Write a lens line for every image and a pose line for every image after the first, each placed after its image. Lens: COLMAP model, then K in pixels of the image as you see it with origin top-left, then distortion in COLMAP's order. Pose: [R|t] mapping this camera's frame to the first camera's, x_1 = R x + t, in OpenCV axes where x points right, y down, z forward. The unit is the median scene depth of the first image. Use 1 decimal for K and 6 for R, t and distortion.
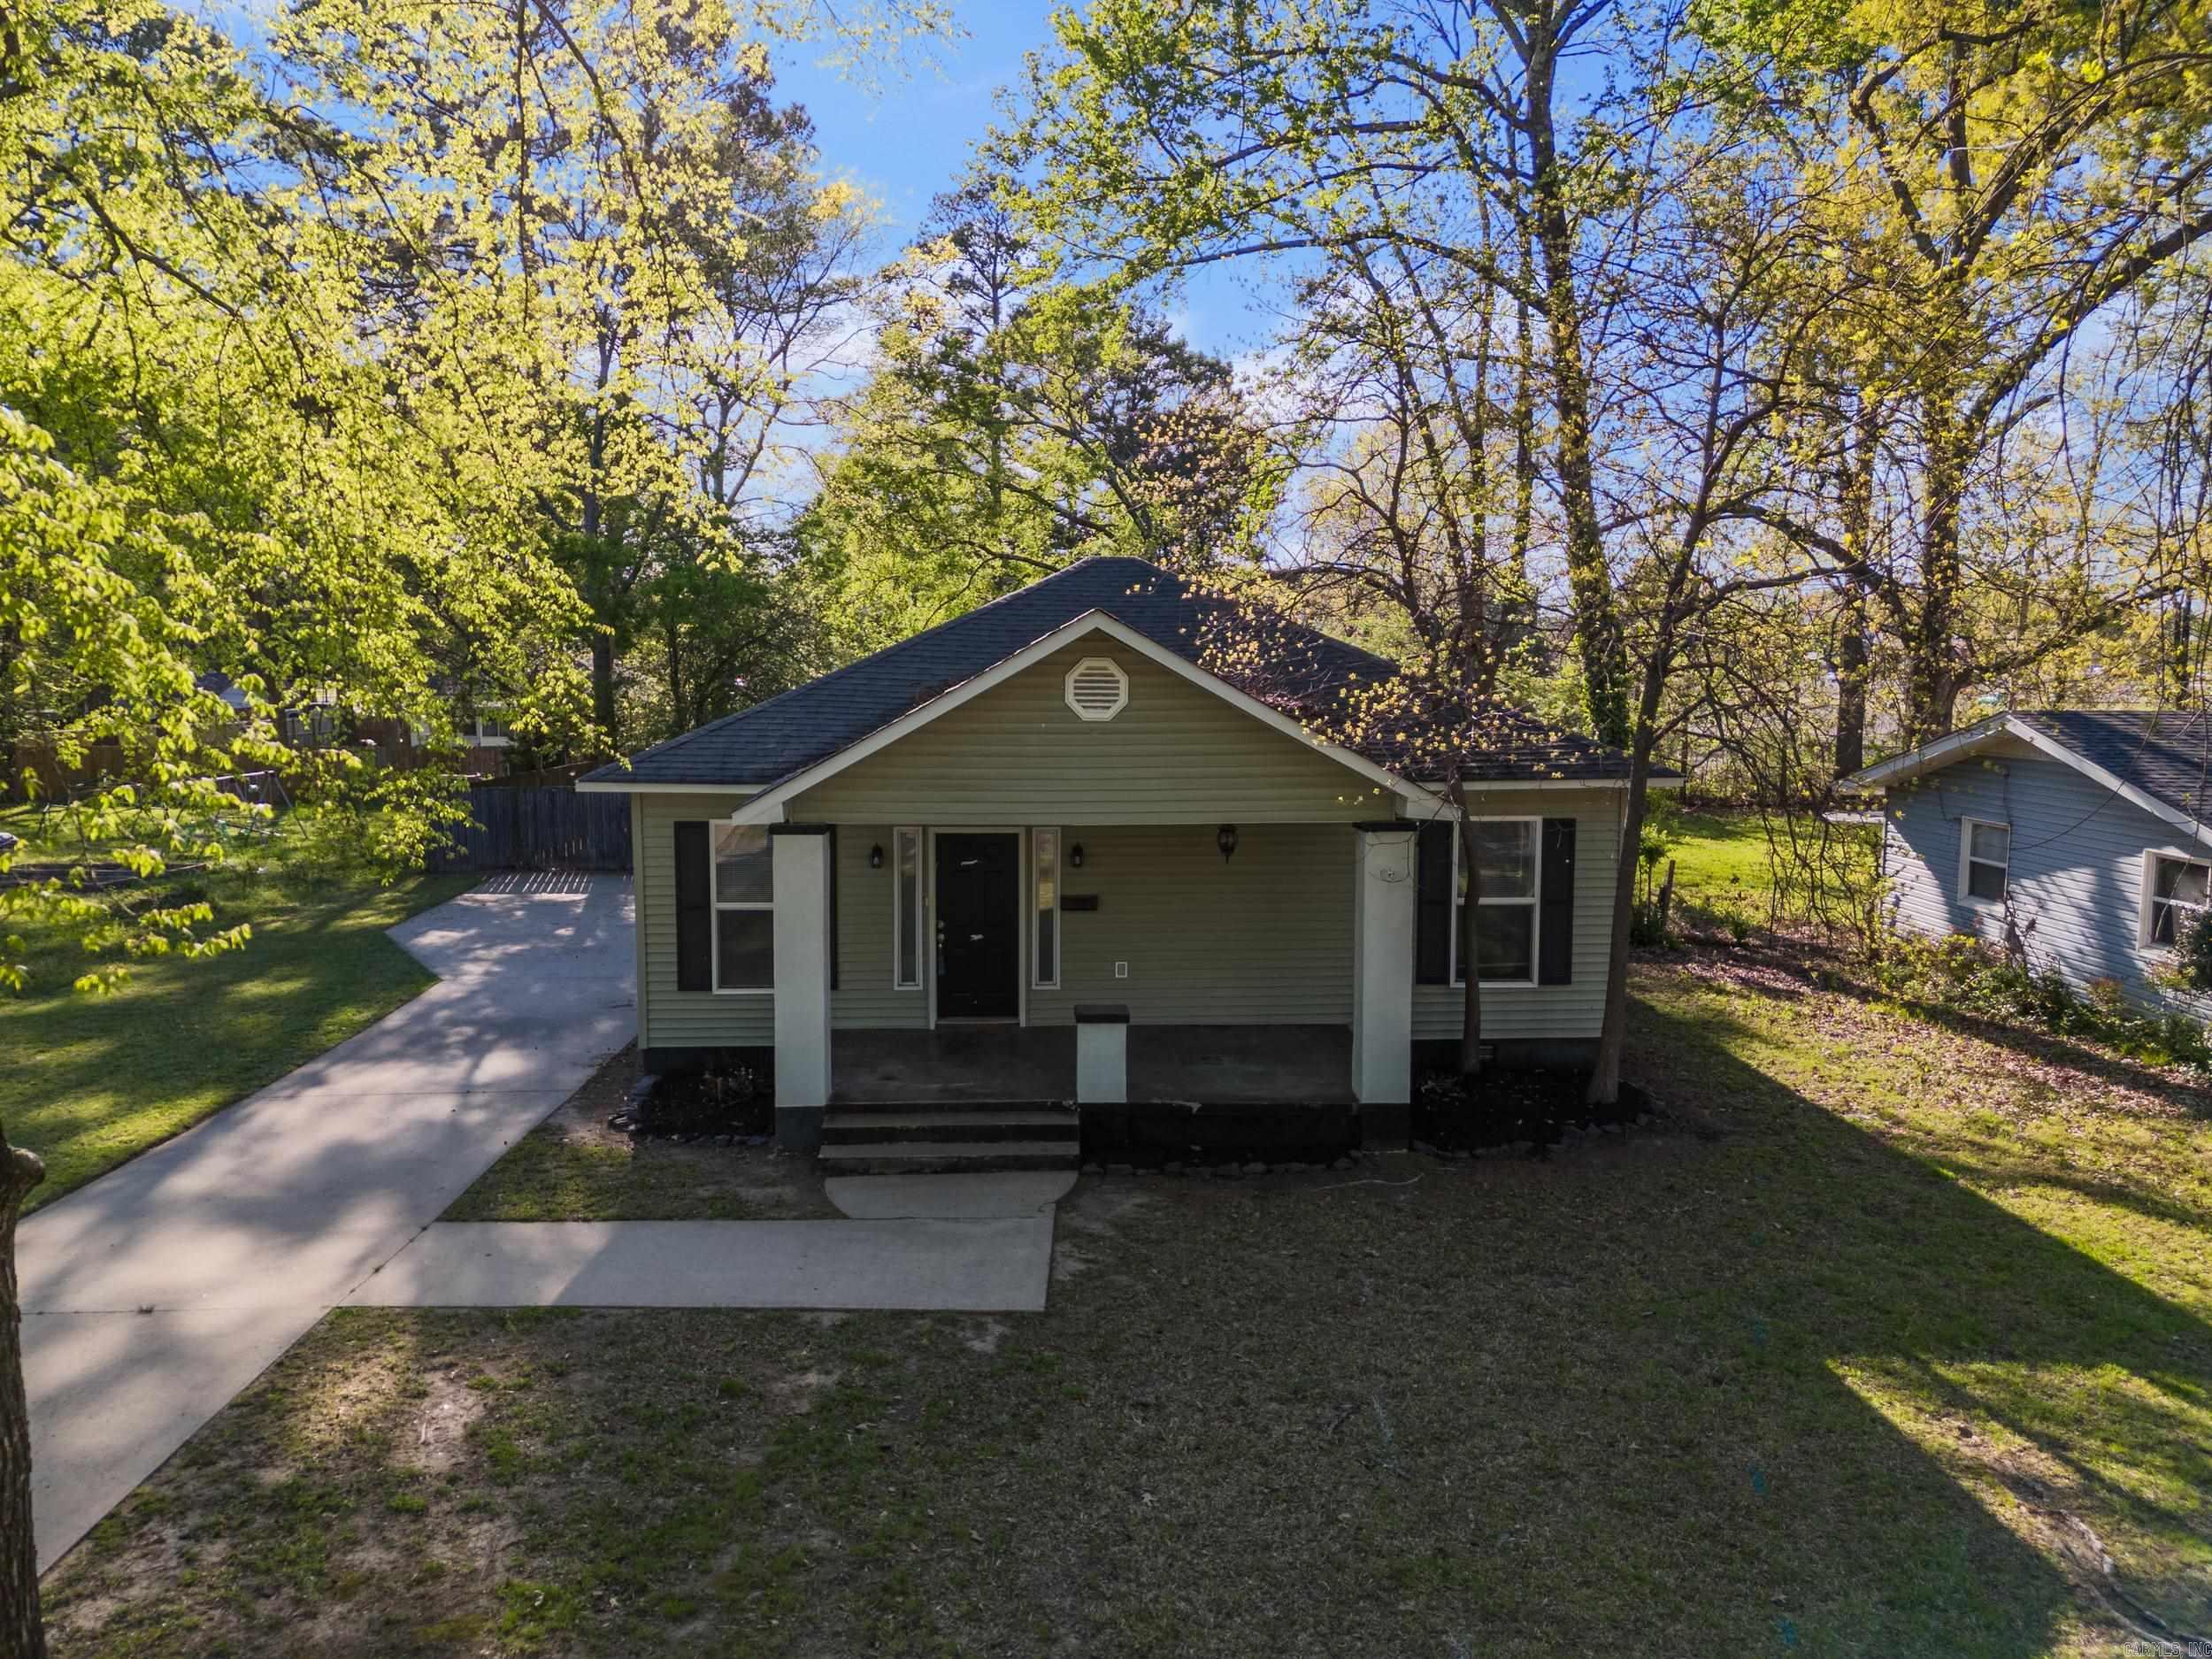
lens RADIAL K [[1609.4, 0, 1106.1], [0, 1609.4, 838.7], [0, 0, 1]] dist [0.065342, -0.051290]
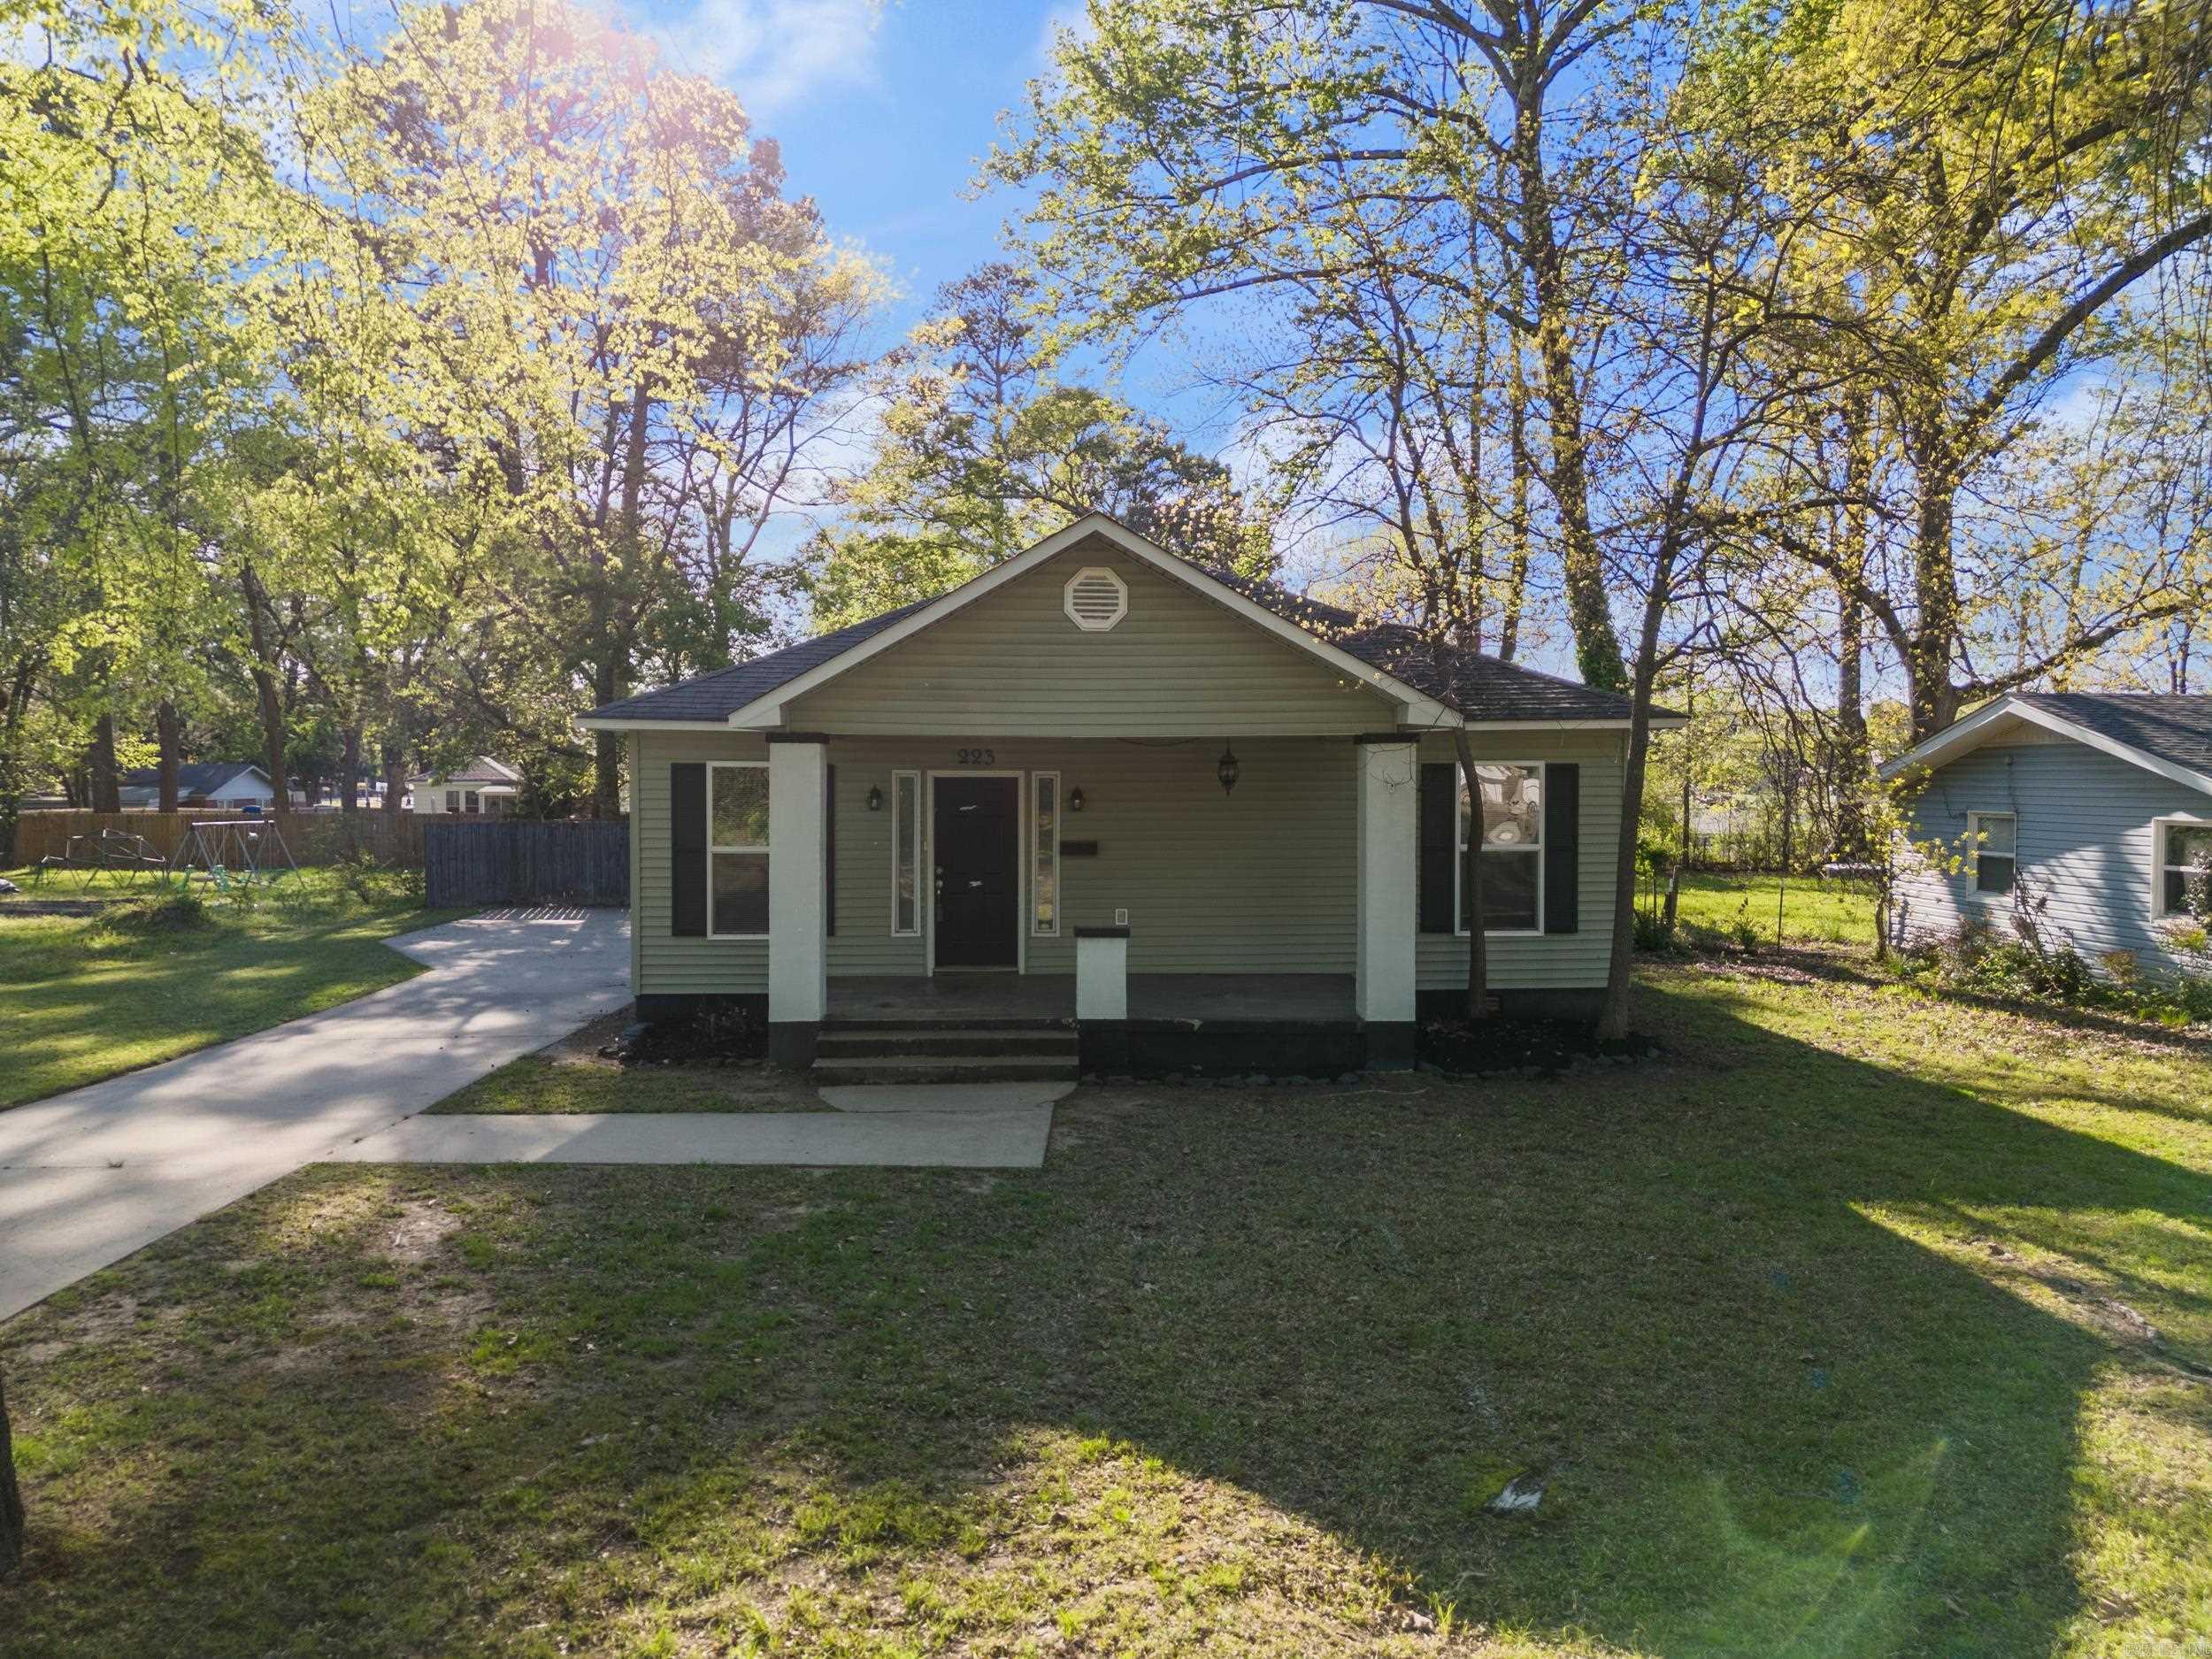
lens RADIAL K [[1609.4, 0, 1106.8], [0, 1609.4, 845.4], [0, 0, 1]] dist [0.065342, -0.051290]
pose [[0.999998, -0.001824, -0.001116, 0.001718], [0.001740, 0.997435, -0.071556, 0.127774], [0.001244, 0.071554, 0.997436, 0.014646]]
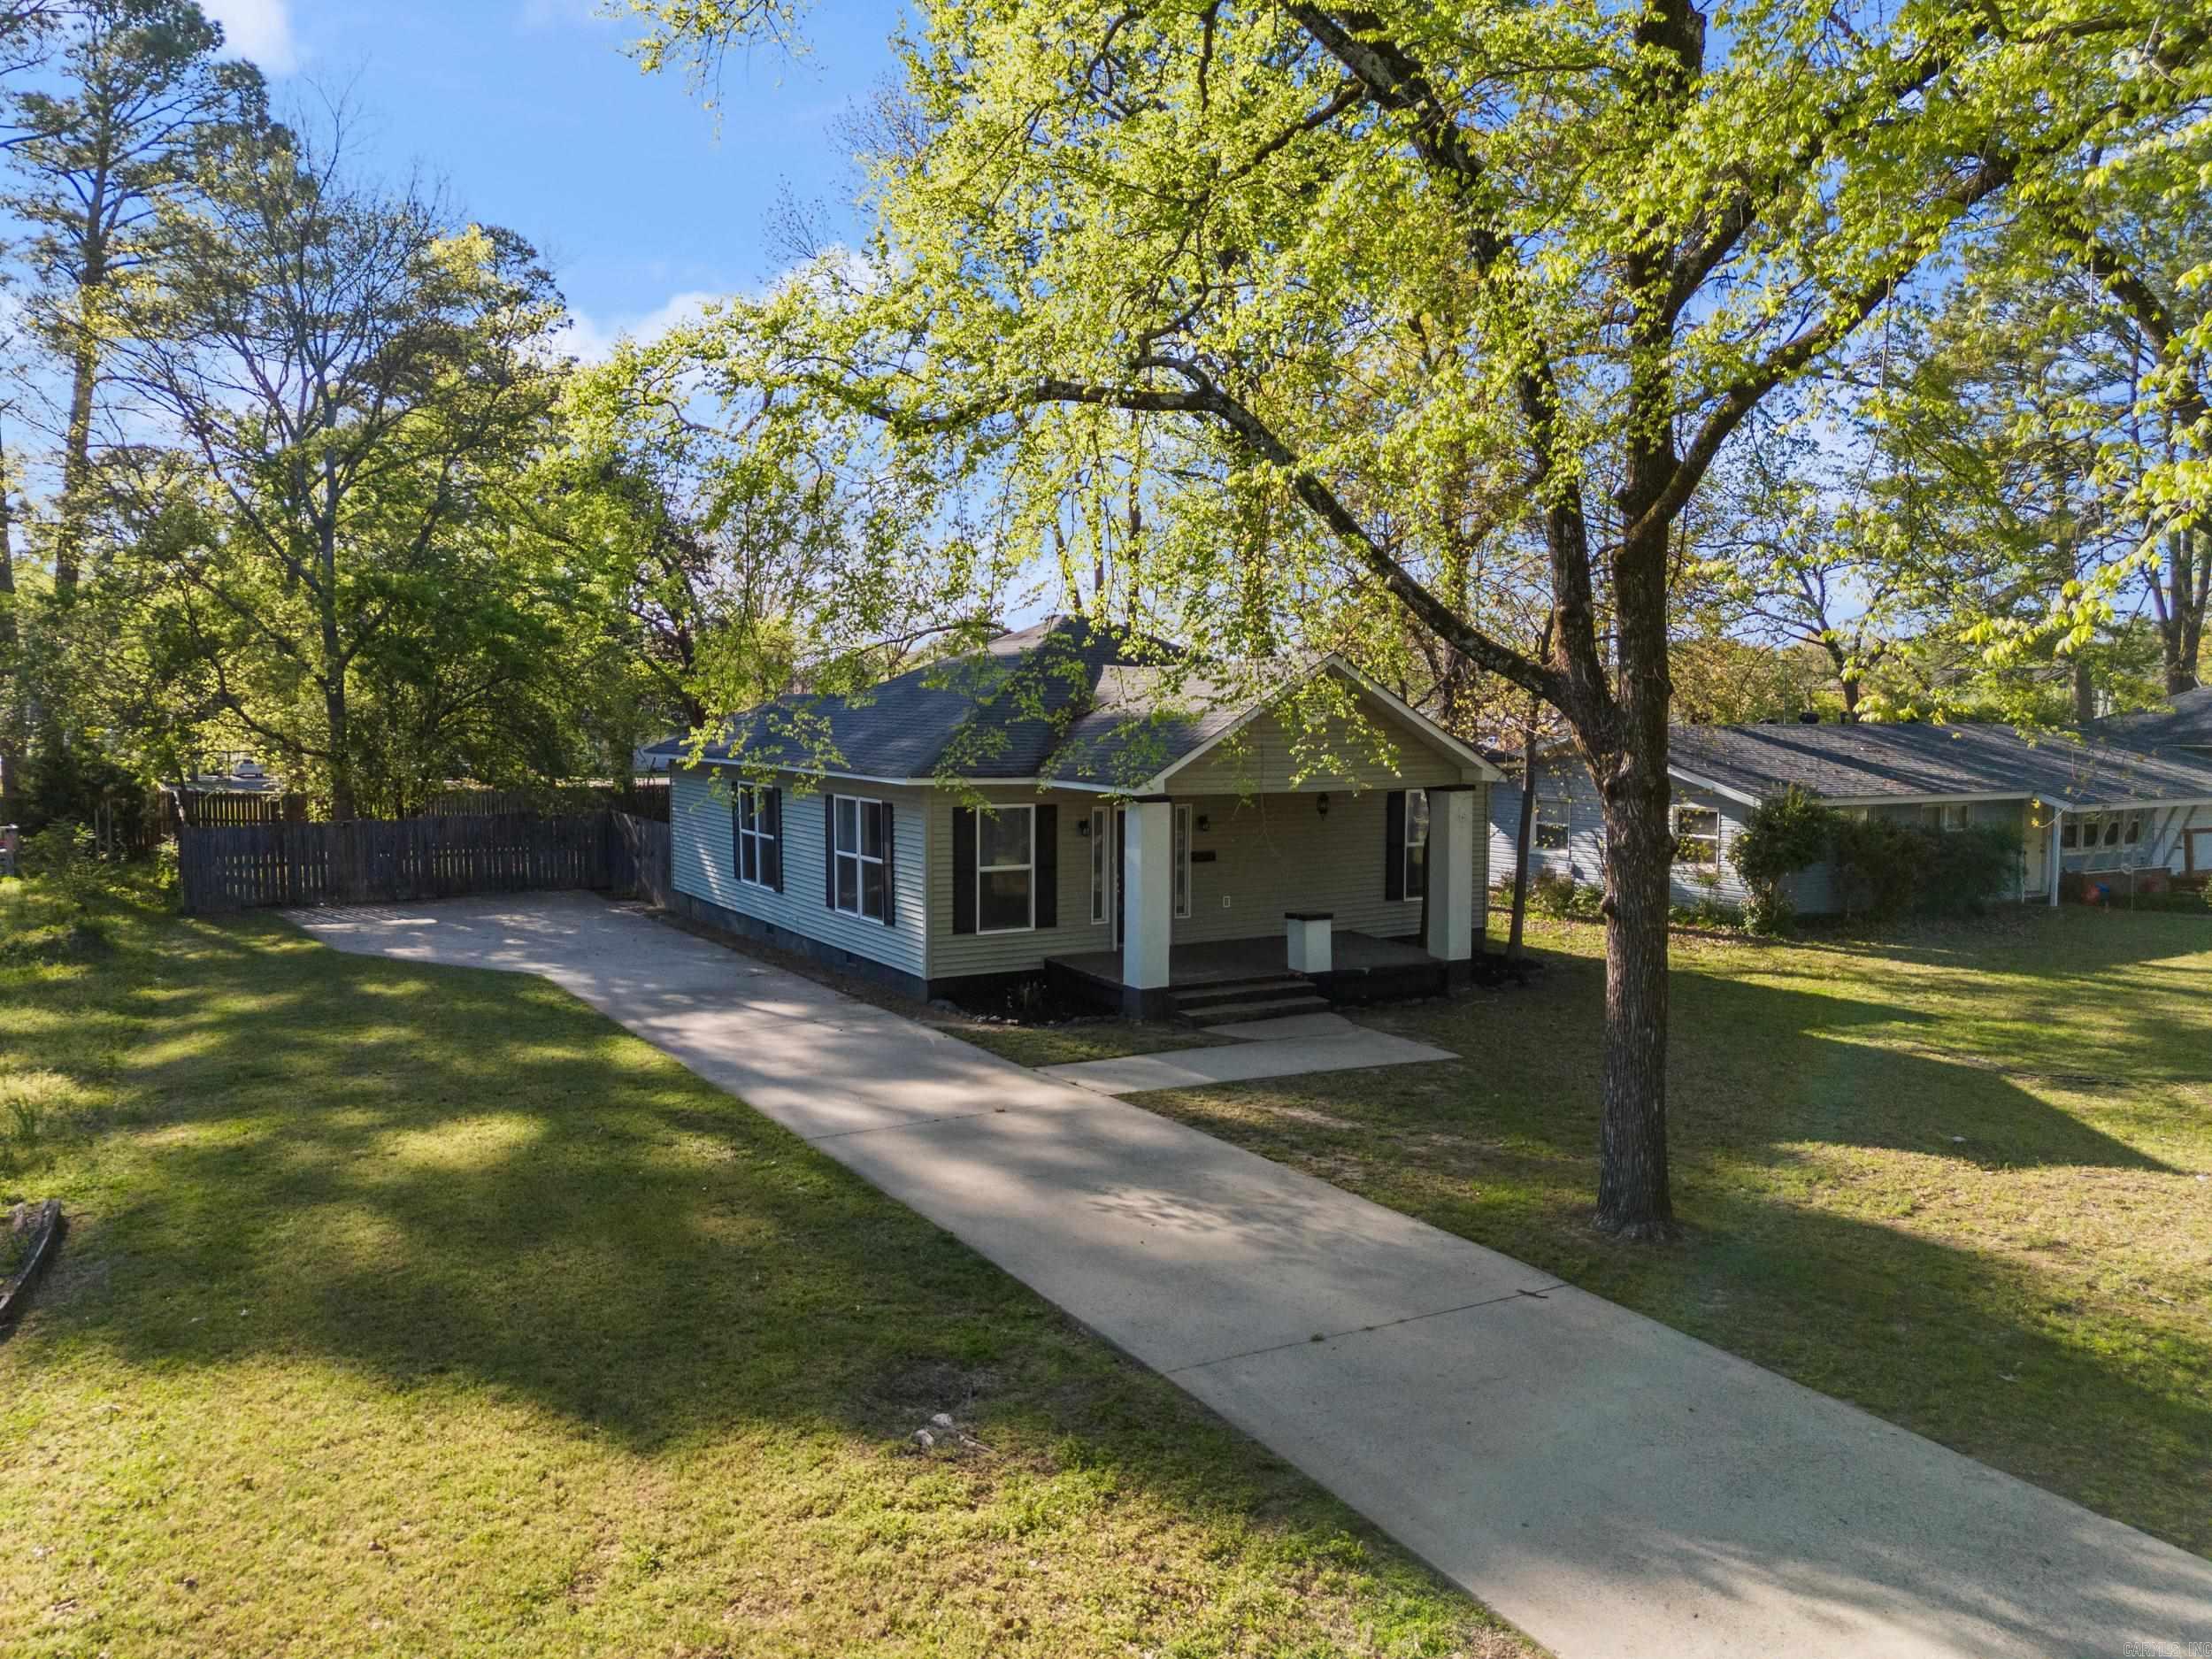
lens RADIAL K [[1609.4, 0, 1082.8], [0, 1609.4, 838.6], [0, 0, 1]] dist [0.065342, -0.051290]
pose [[0.891733, -0.038682, 0.450906, -0.893837], [0.051731, 0.998522, -0.016645, 0.049720], [-0.449596, 0.038169, 0.892416, -0.283093]]
